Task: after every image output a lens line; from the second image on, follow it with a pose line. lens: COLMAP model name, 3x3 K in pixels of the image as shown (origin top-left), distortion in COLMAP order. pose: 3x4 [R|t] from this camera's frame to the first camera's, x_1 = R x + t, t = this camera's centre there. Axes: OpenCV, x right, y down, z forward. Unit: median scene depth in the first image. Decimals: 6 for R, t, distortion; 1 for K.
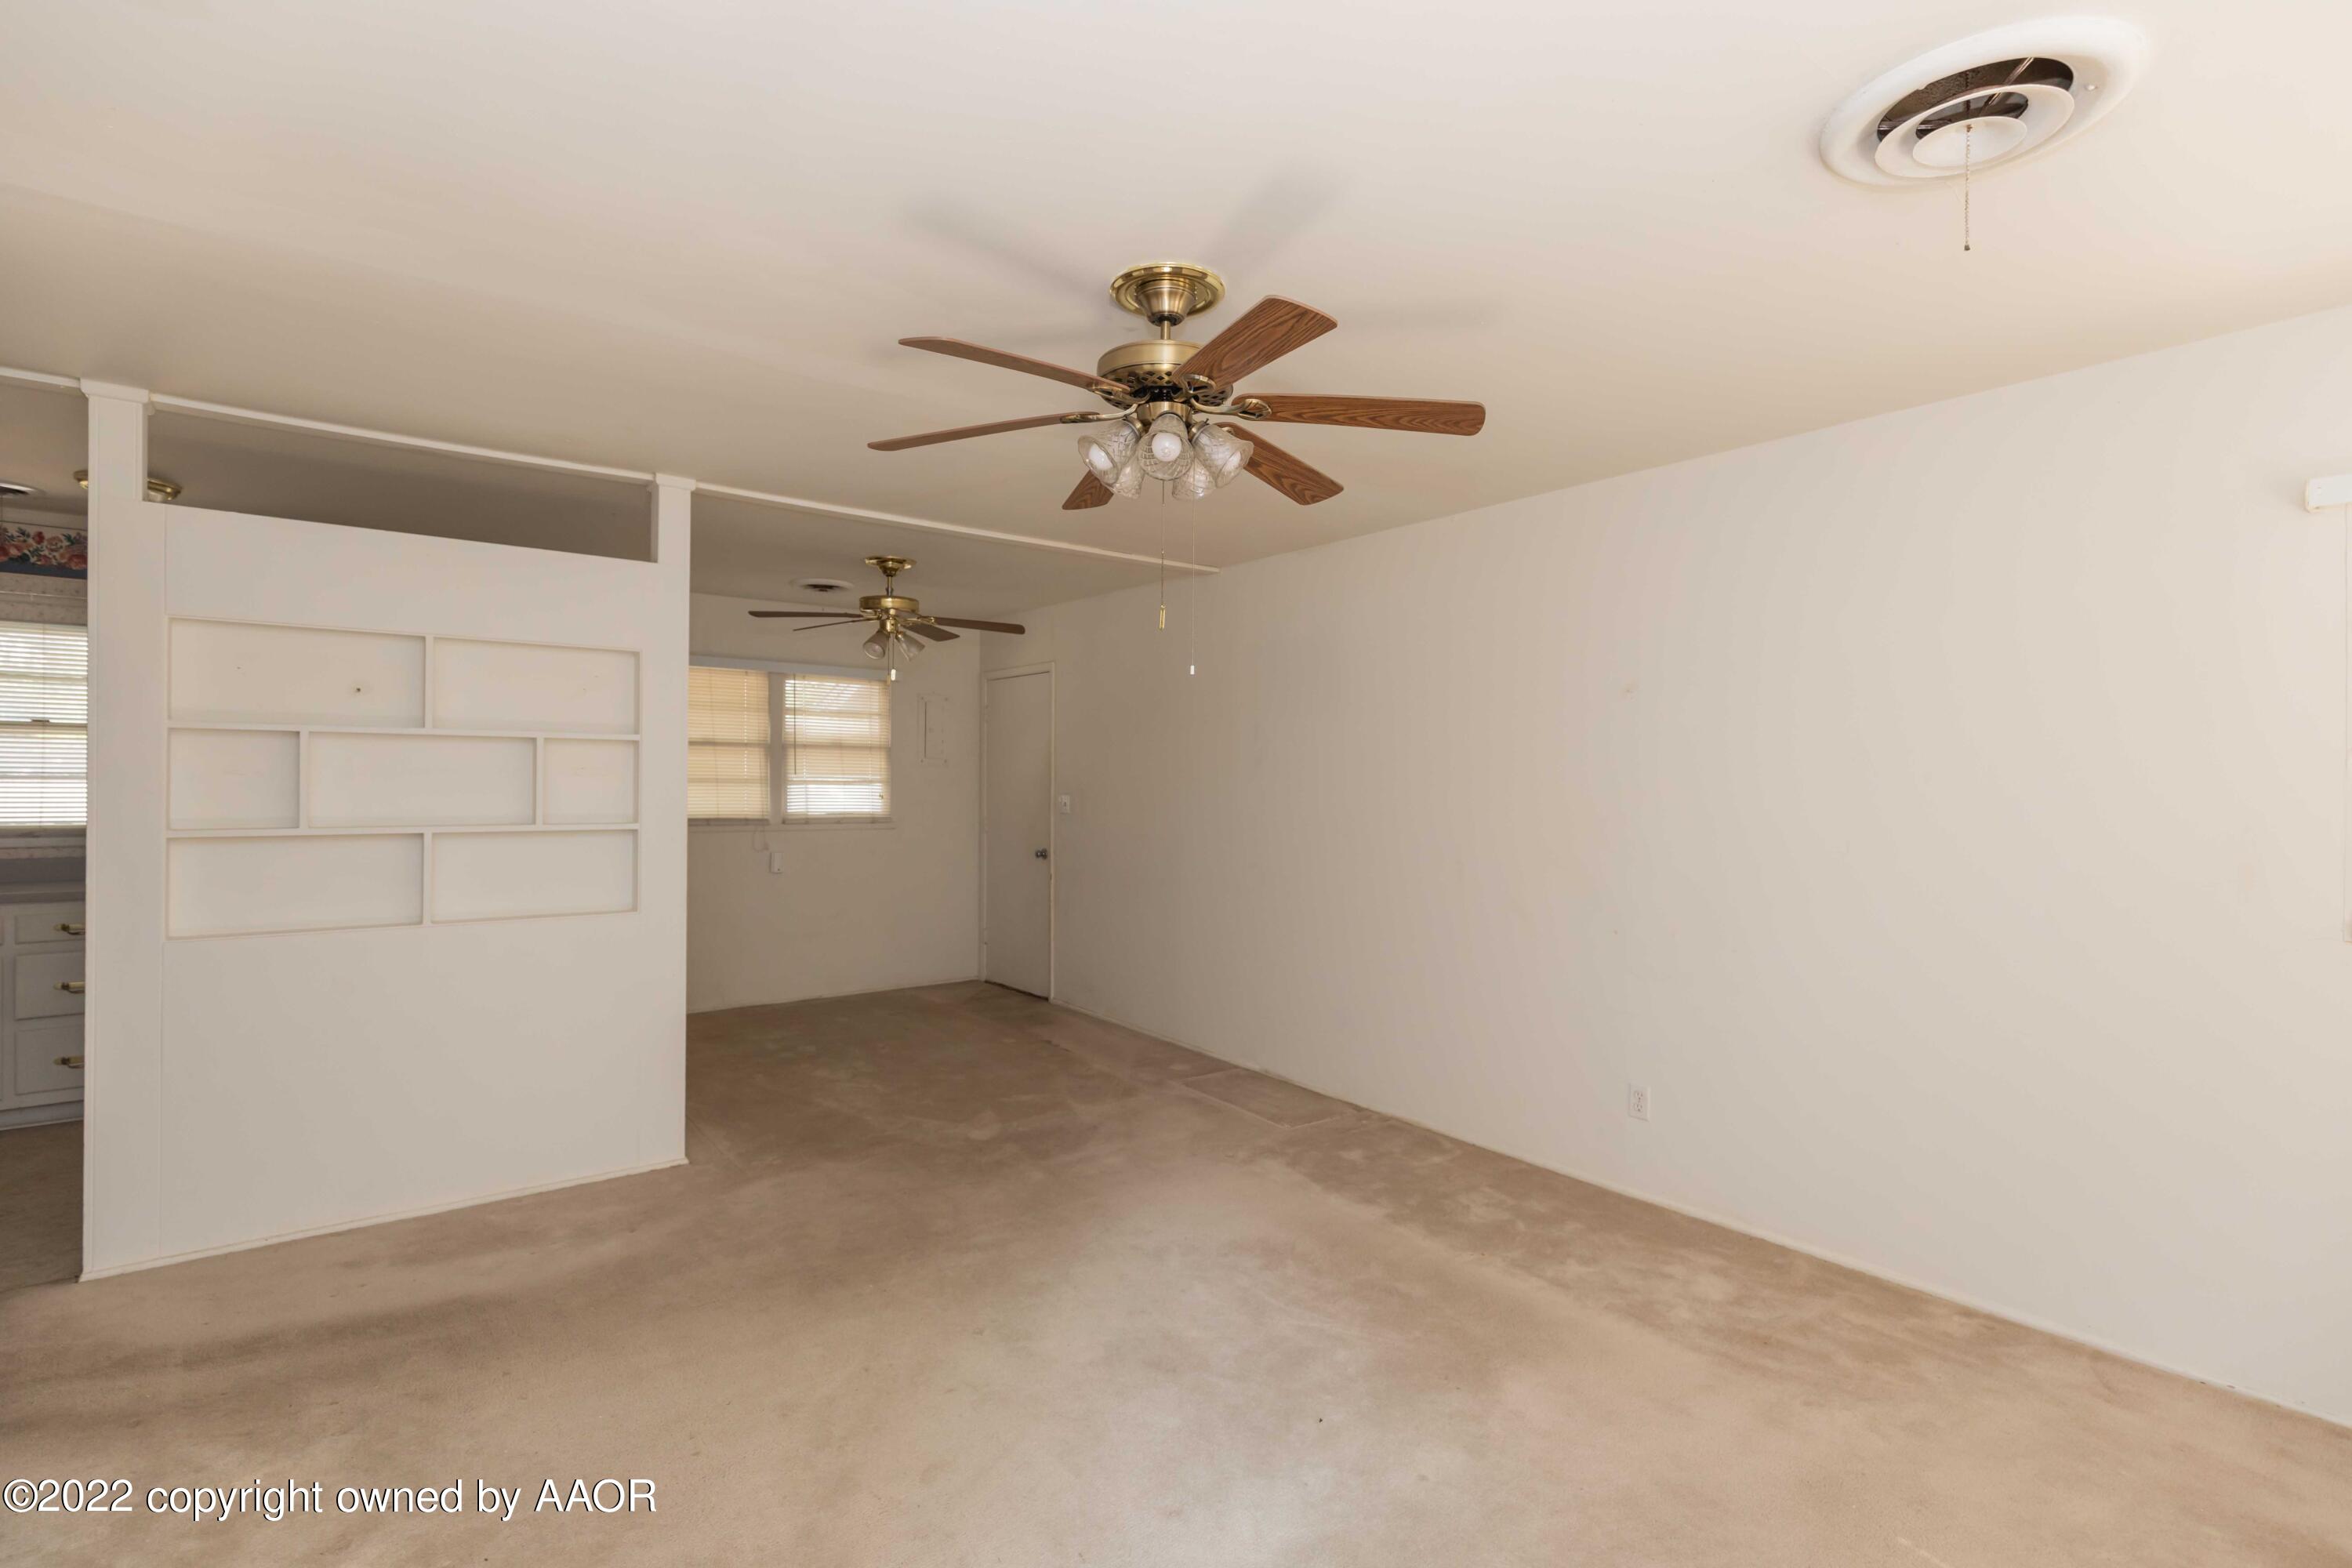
lens RADIAL K [[1058.8, 0, 1213.4], [0, 1058.8, 787.9], [0, 0, 1]] dist [0.002117, -0.000381]
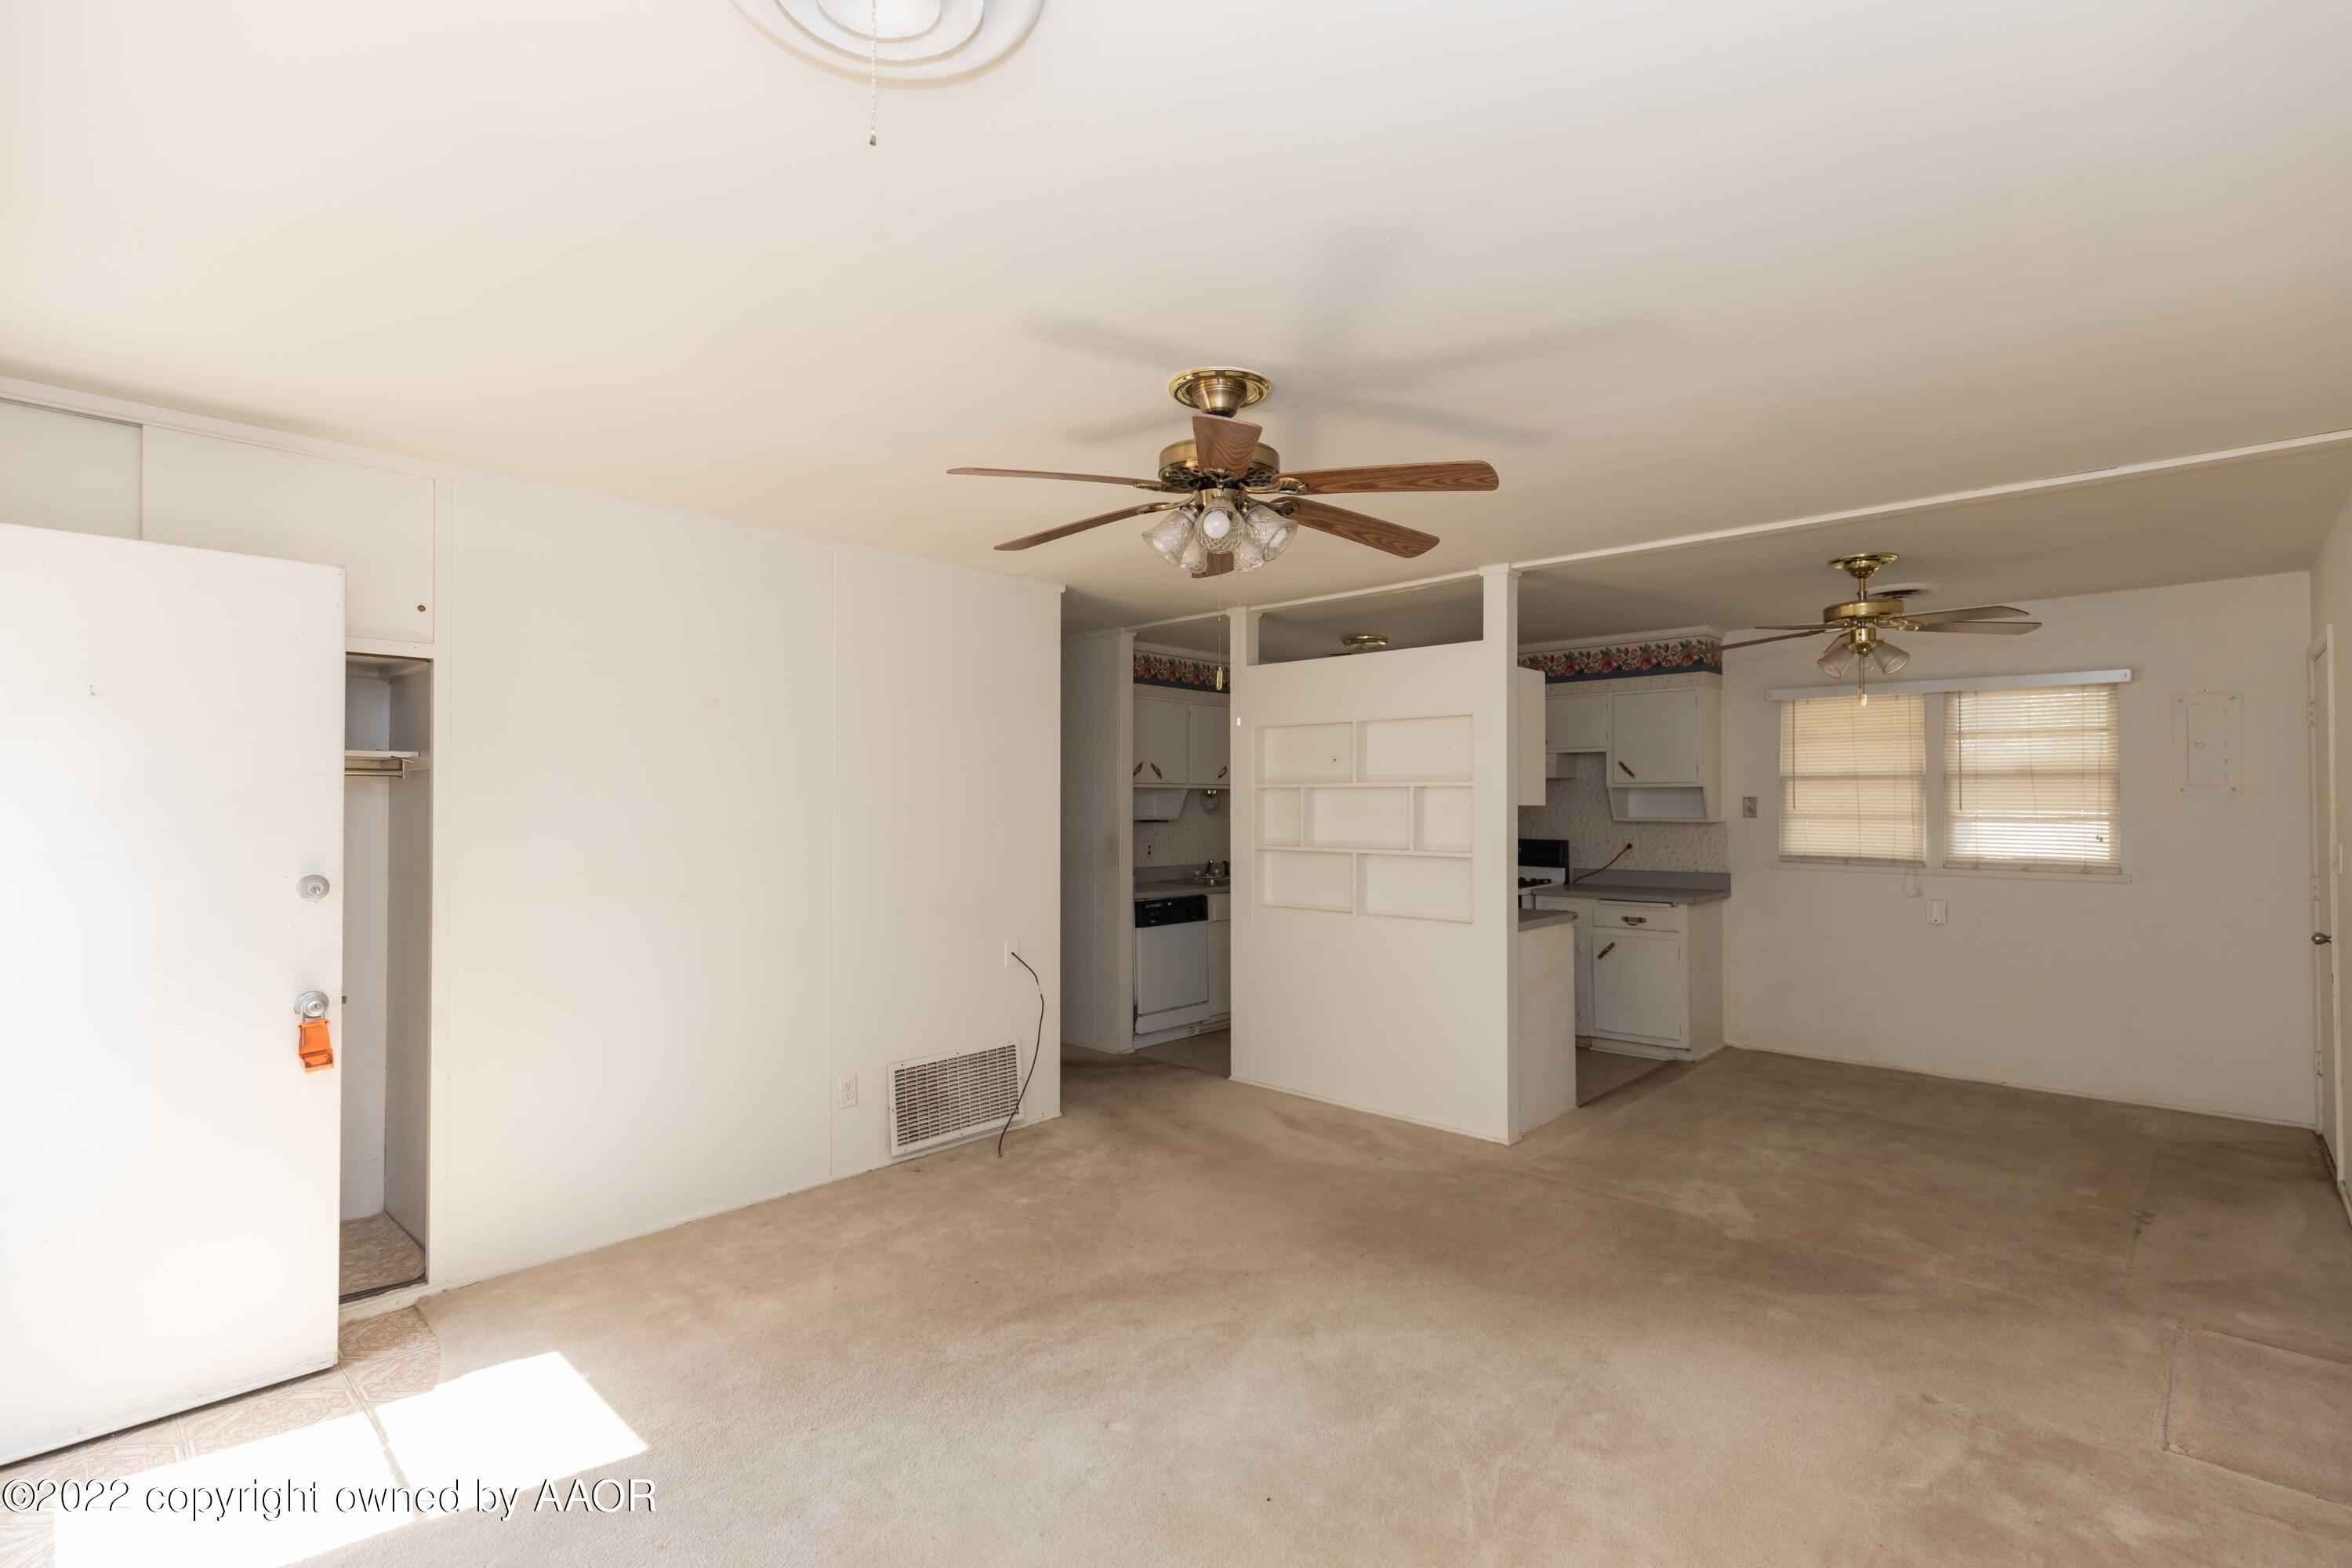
lens RADIAL K [[1058.8, 0, 1213.4], [0, 1058.8, 787.9], [0, 0, 1]] dist [0.002117, -0.000381]
pose [[0.174751, -0.027251, -0.984235, 0.434446], [-0.006694, 0.999561, -0.028864, -0.002251], [0.984590, 0.011633, 0.174492, 0.336315]]
